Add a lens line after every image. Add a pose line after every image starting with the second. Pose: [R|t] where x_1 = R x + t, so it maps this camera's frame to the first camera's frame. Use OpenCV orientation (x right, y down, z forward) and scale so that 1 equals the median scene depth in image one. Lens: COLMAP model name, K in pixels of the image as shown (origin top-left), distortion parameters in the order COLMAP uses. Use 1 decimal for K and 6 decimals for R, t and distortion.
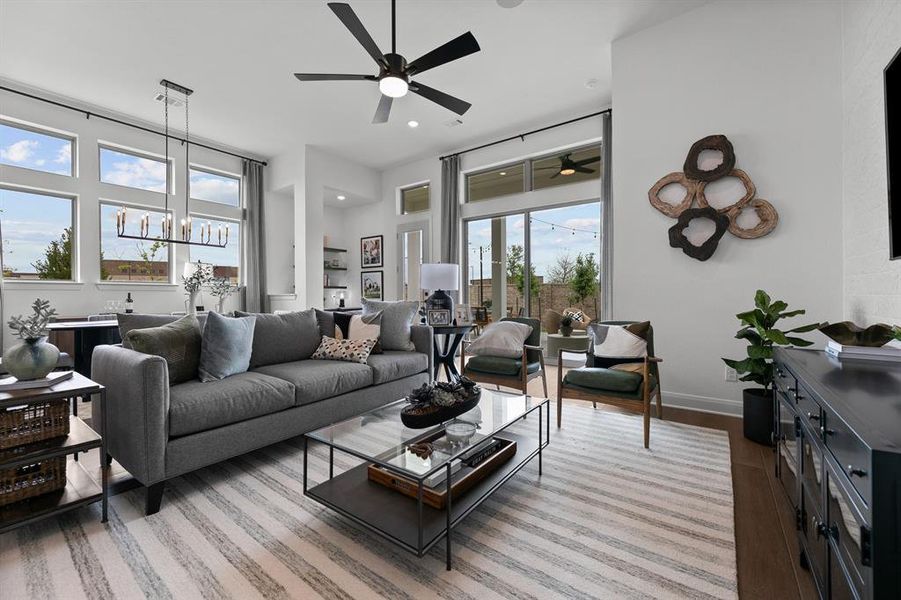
lens RADIAL K [[366.3, 0, 448.3], [0, 366.3, 295.5], [0, 0, 1]] dist [-0.002002, 0.000404]
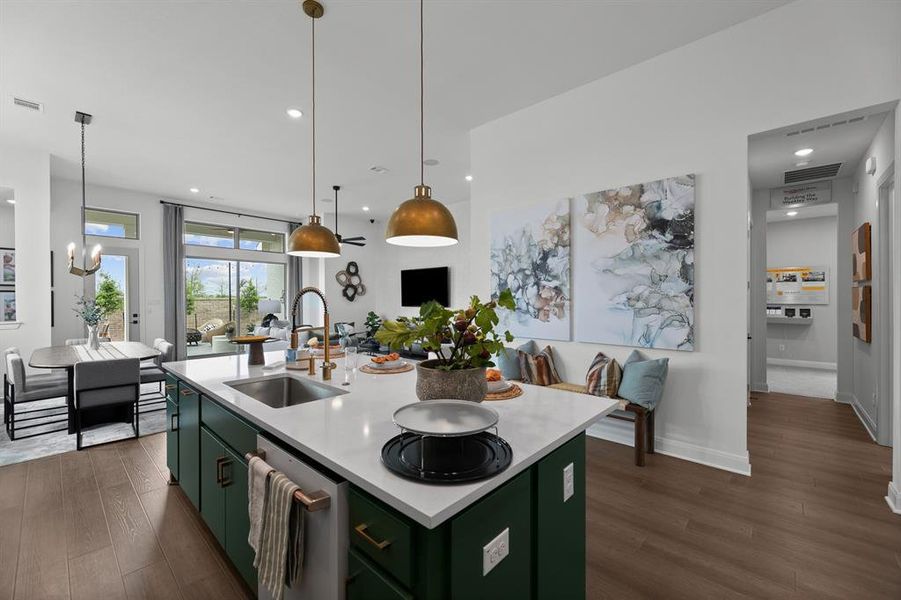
lens RADIAL K [[366.3, 0, 451.3], [0, 366.3, 300.6], [0, 0, 1]] dist [-0.002002, 0.000404]
pose [[0.080342, -0.002202, 0.996765, -2.277478], [0.000299, 0.999998, 0.002185, -0.107034], [-0.996767, 0.000123, 0.080343, -0.087506]]
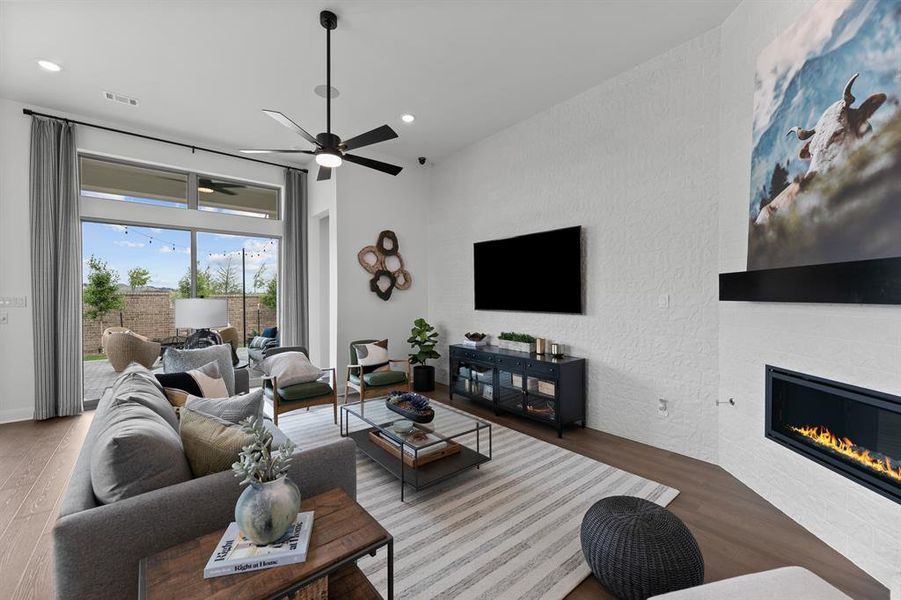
lens RADIAL K [[366.3, 0, 449.2], [0, 366.3, 296.8], [0, 0, 1]] dist [-0.002002, 0.000404]
pose [[0.234599, -0.001720, 0.972091, -0.923974], [-0.000861, 0.999998, 0.001977, -0.114983], [-0.972092, -0.001301, 0.234597, 0.286846]]
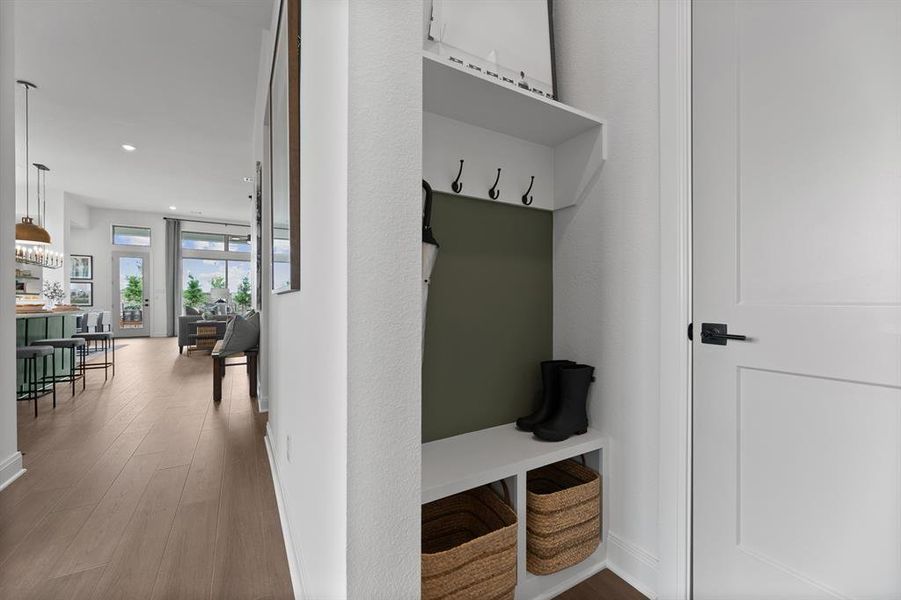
lens RADIAL K [[366.3, 0, 445.1], [0, 366.3, 299.1], [0, 0, 1]] dist [-0.002002, 0.000404]
pose [[0.396619, 0.010085, 0.917928, -2.054229], [-0.005266, 0.999948, -0.008711, -0.006189], [-0.917968, -0.001379, 0.396651, -1.626357]]
